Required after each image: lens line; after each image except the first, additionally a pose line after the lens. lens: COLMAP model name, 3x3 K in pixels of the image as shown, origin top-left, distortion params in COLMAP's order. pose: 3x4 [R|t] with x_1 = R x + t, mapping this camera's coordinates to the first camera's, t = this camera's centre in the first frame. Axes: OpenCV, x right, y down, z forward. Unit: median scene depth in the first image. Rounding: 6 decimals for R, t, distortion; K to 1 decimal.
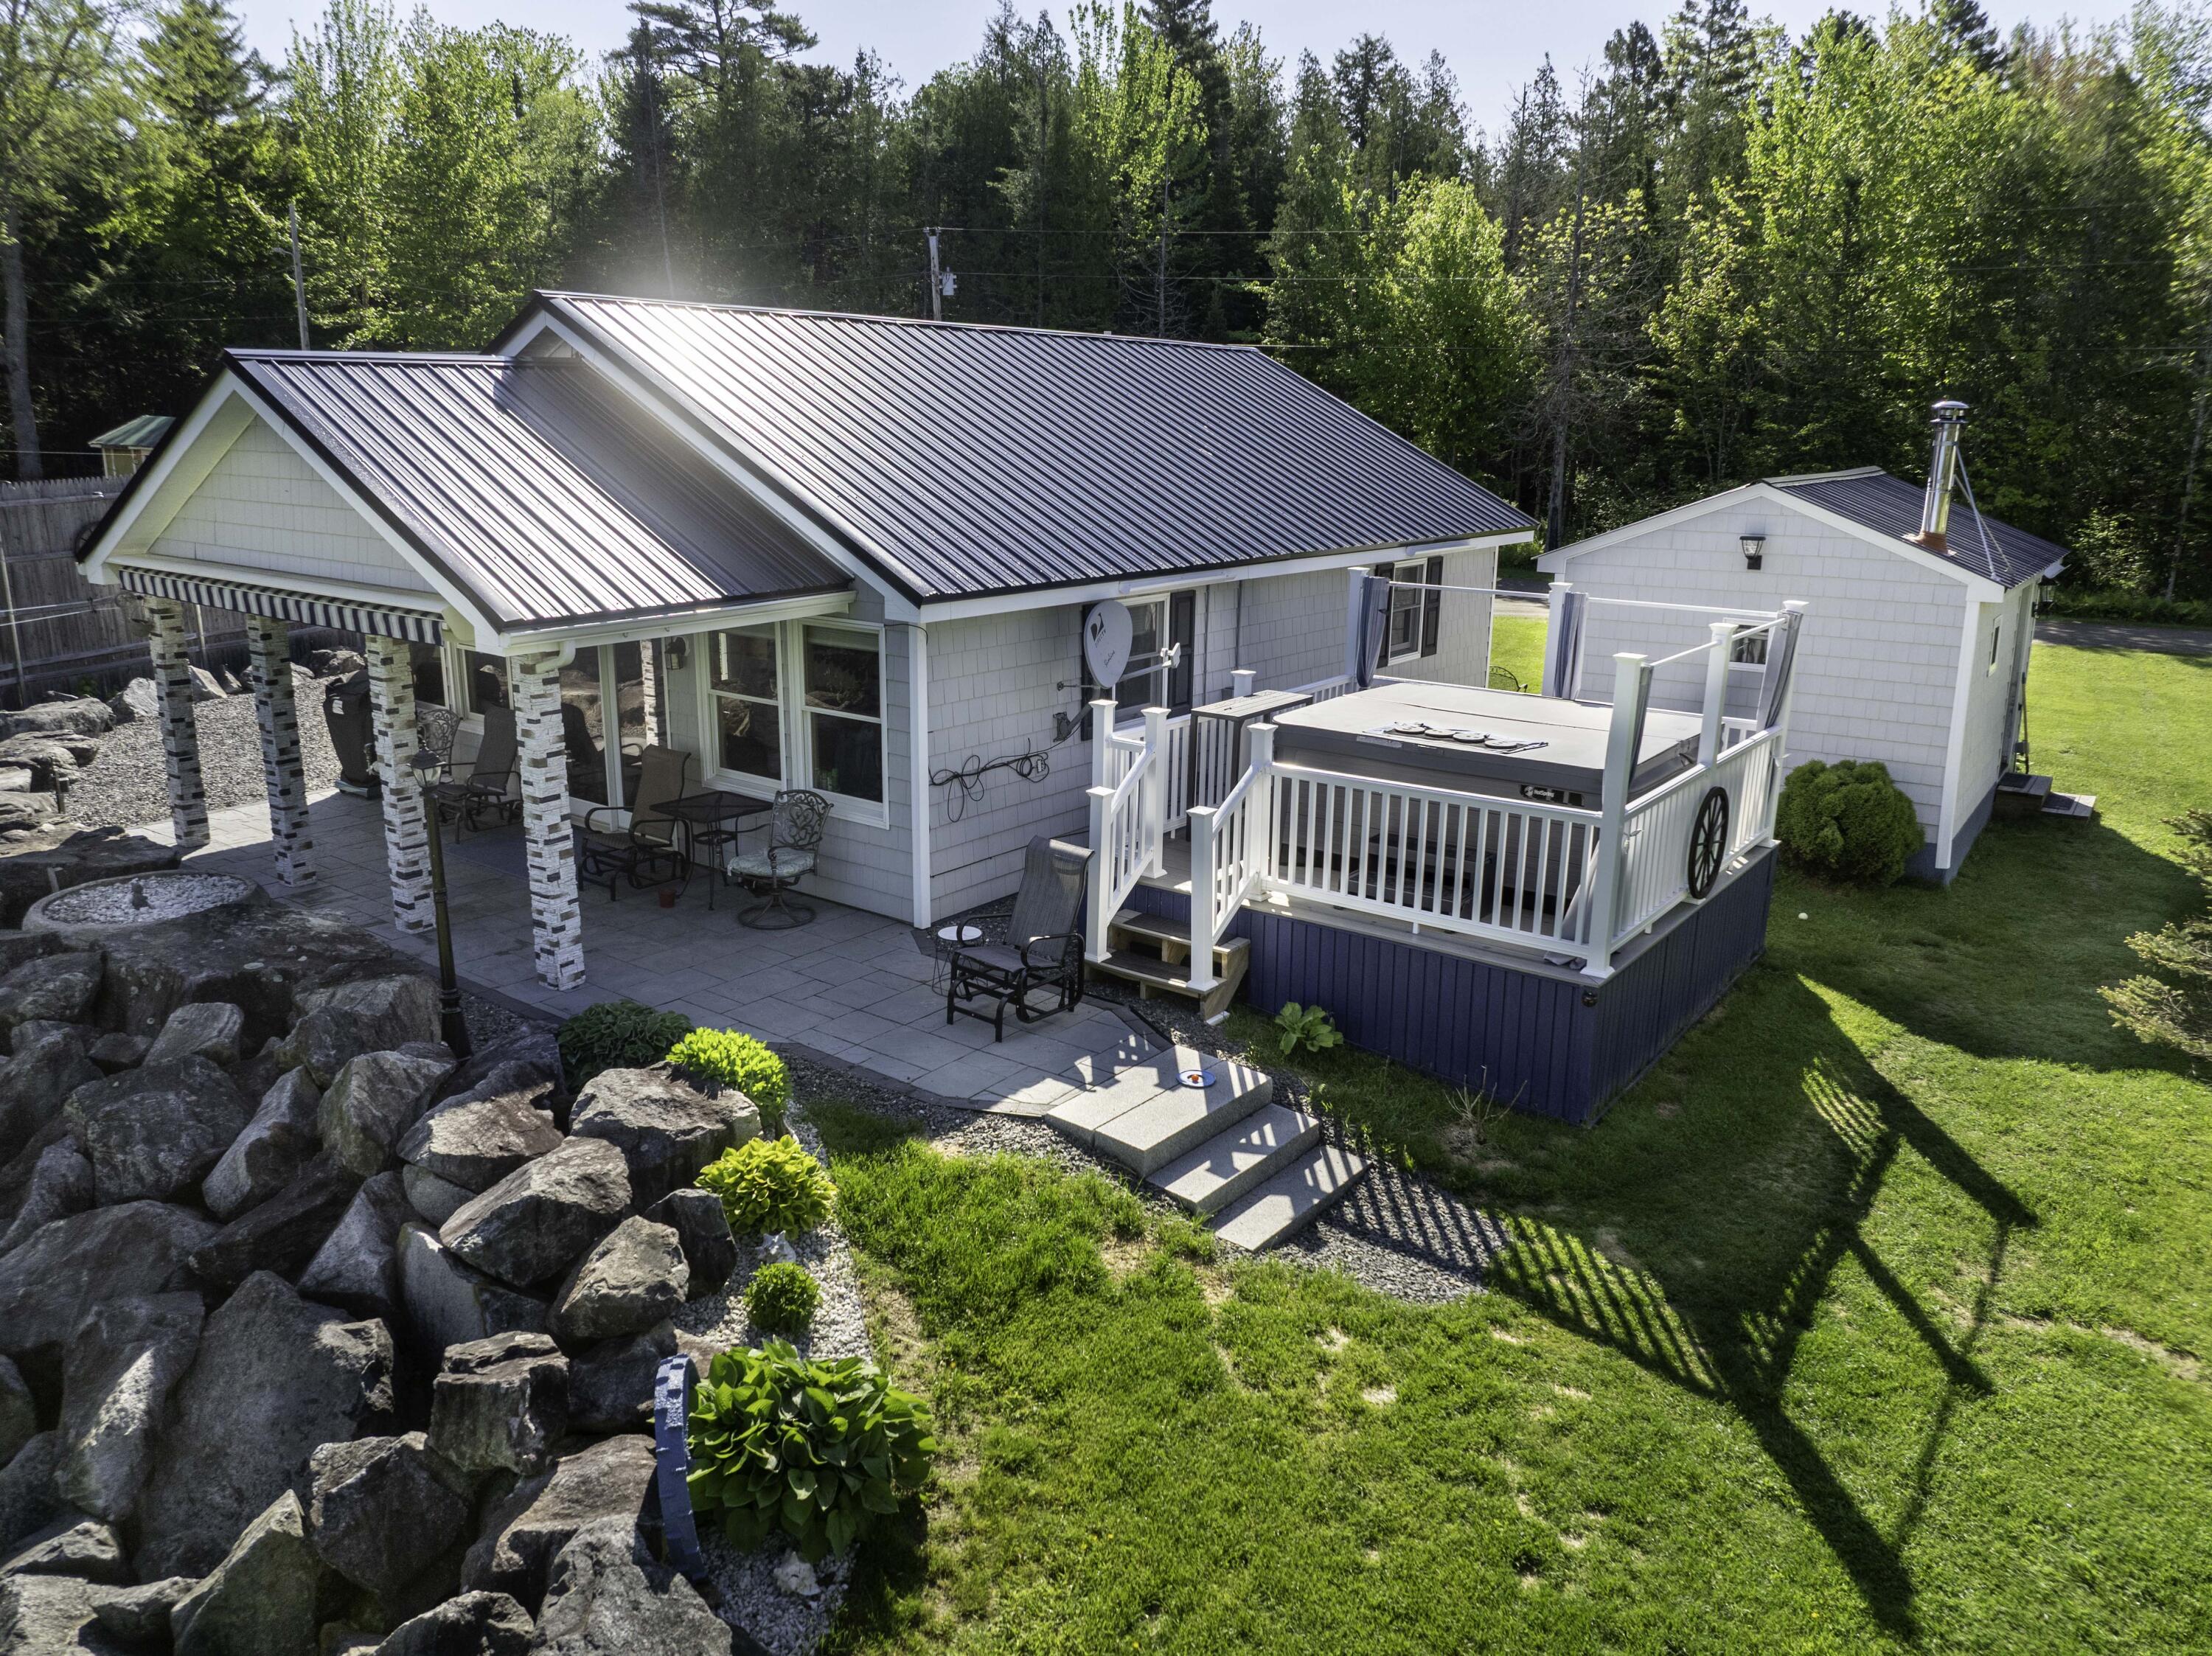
lens RADIAL K [[1570.4, 0, 1100.1], [0, 1570.4, 827.7], [0, 0, 1]] dist [-0.040876, 0.010280]
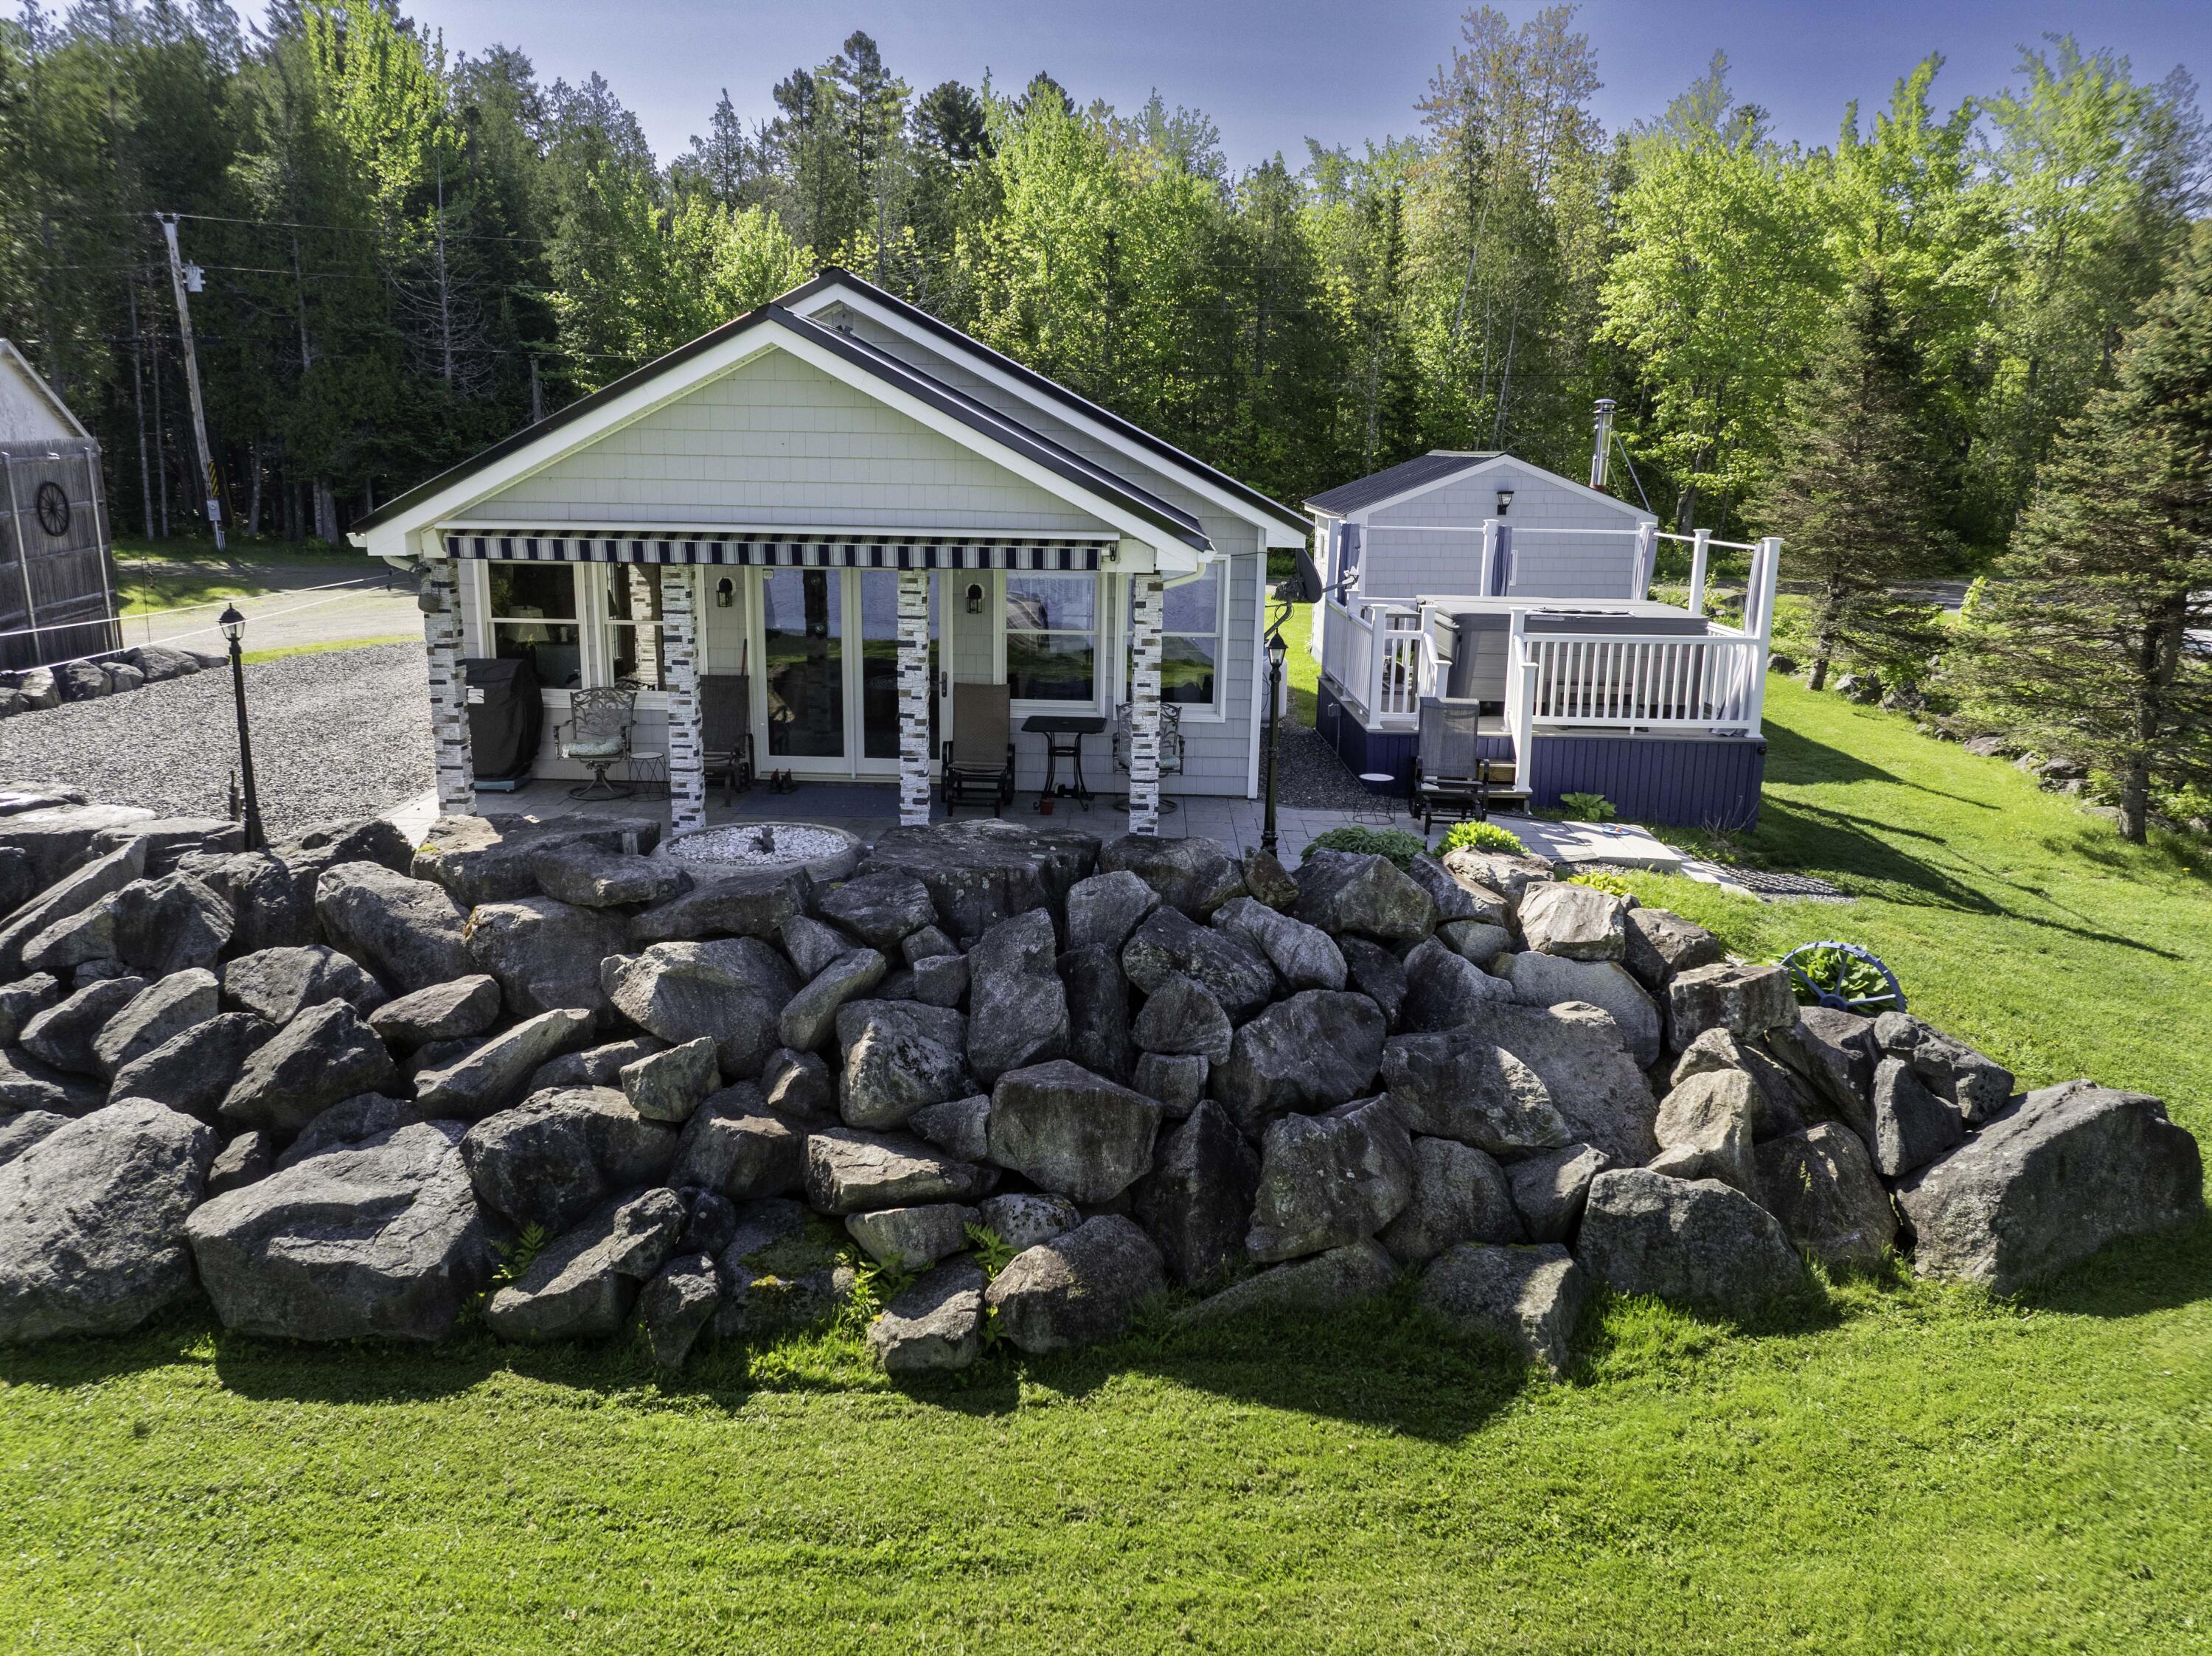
lens RADIAL K [[1570.4, 0, 1107.9], [0, 1570.4, 828.7], [0, 0, 1]] dist [-0.040876, 0.010280]
pose [[0.815691, -0.134369, 0.562667, -0.204255], [0.142529, 0.989347, 0.029641, 0.007616], [-0.560655, 0.056018, 0.826152, 0.005551]]
